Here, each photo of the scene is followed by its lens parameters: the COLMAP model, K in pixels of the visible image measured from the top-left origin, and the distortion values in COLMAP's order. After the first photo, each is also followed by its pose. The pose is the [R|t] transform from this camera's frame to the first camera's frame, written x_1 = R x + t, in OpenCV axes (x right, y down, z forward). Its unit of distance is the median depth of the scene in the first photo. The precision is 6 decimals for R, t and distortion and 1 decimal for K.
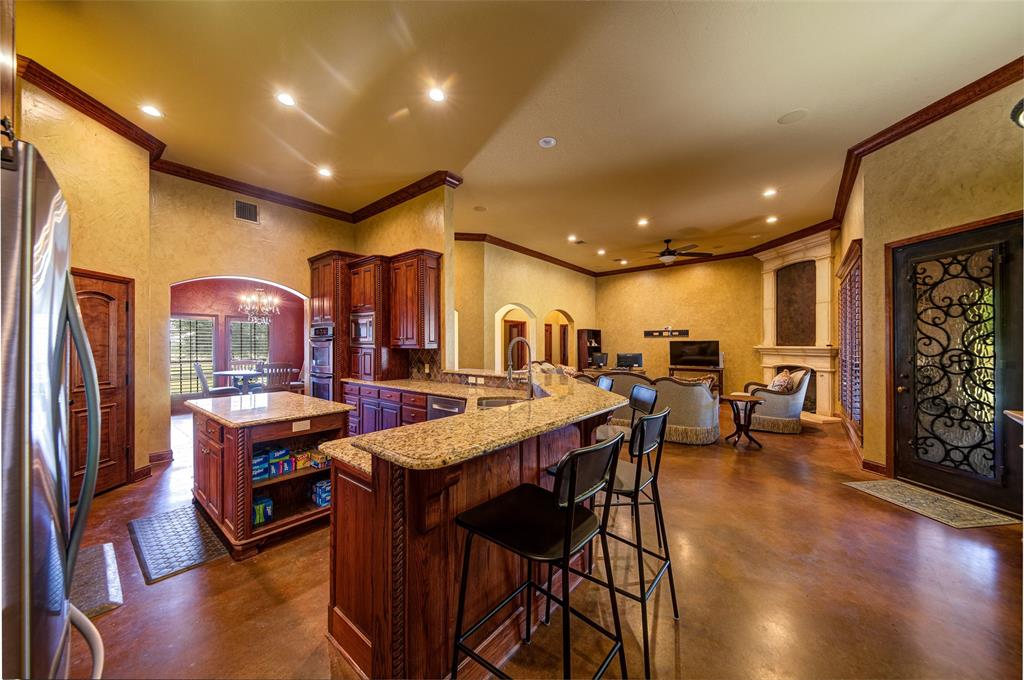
lens RADIAL K [[358.3, 0, 511.0], [0, 358.3, 343.4], [0, 0, 1]] dist [-0.001185, -0.000555]
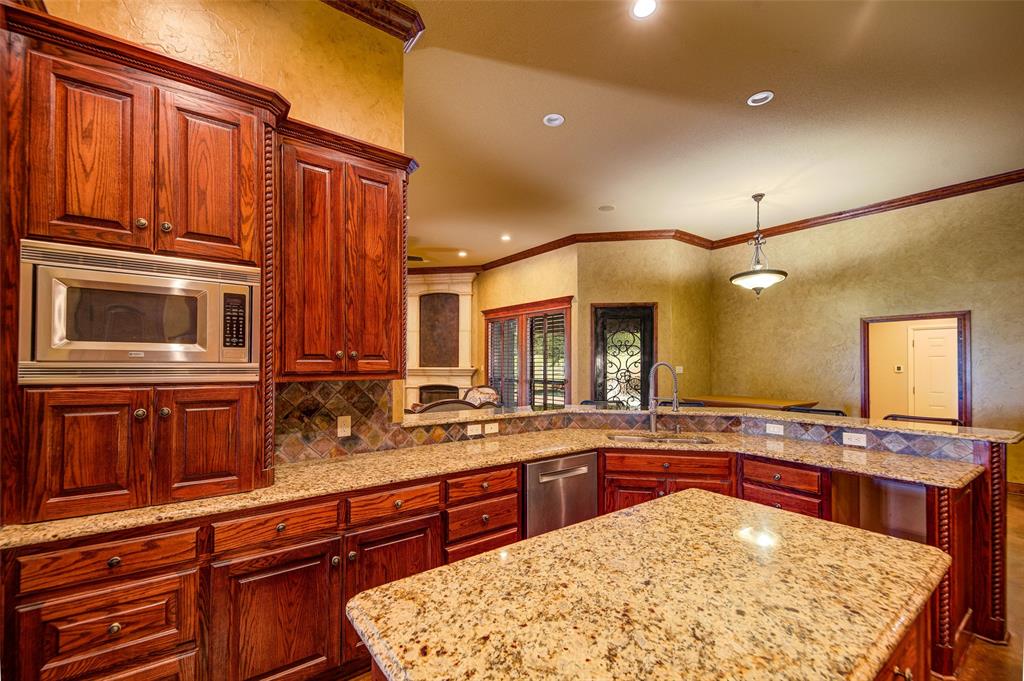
lens RADIAL K [[436.5, 0, 505.3], [0, 436.5, 359.0], [0, 0, 1]] dist [-0.000890, -0.000006]
pose [[0.236868, 0.011439, 0.971474, -0.699878], [-0.004751, 0.999932, -0.010616, -0.006626], [-0.971530, -0.002101, 0.236907, 0.687277]]
